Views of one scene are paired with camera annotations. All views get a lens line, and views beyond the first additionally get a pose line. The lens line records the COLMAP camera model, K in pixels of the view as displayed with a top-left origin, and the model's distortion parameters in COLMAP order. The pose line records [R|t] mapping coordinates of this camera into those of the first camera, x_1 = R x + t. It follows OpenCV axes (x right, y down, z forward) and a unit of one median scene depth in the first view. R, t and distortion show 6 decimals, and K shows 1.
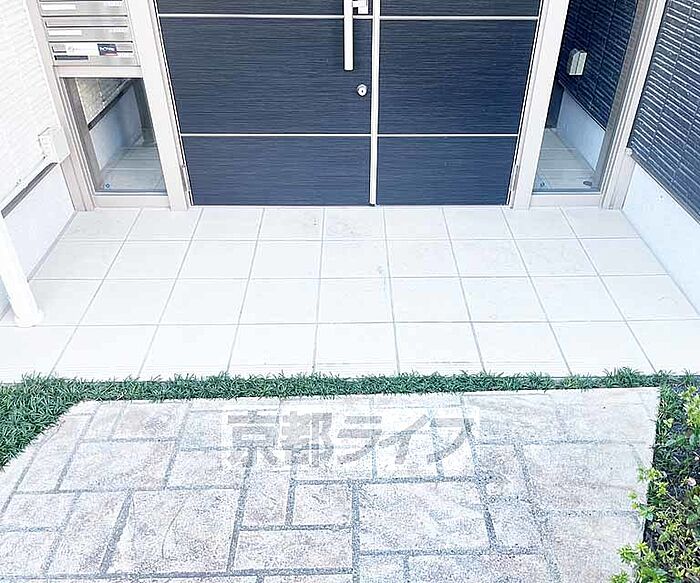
lens RADIAL K [[595.0, 0, 366.3], [0, 595.0, 293.3], [0, 0, 1]] dist [0.033860, -0.002204]
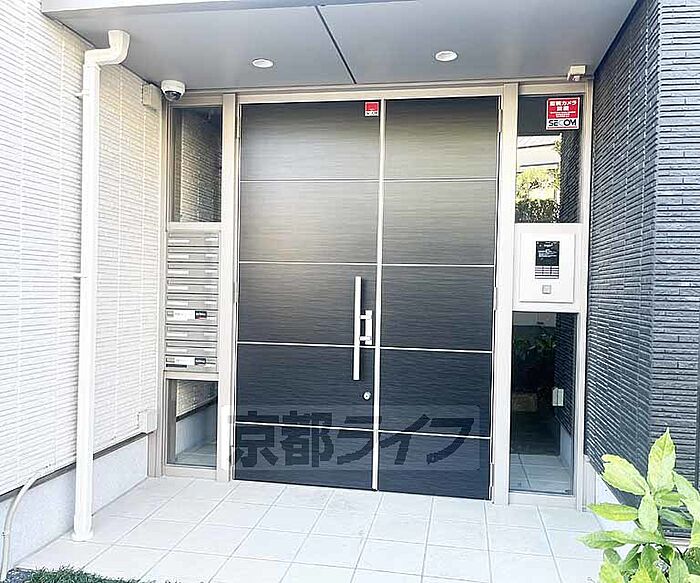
lens RADIAL K [[595.0, 0, 366.3], [0, 595.0, 293.3], [0, 0, 1]] dist [0.033860, -0.002204]
pose [[0.980879, 0.009000, -0.194408, 0.241189], [-0.119975, 0.814500, -0.567623, 0.229421], [0.153237, 0.580094, 0.800006, -0.212141]]
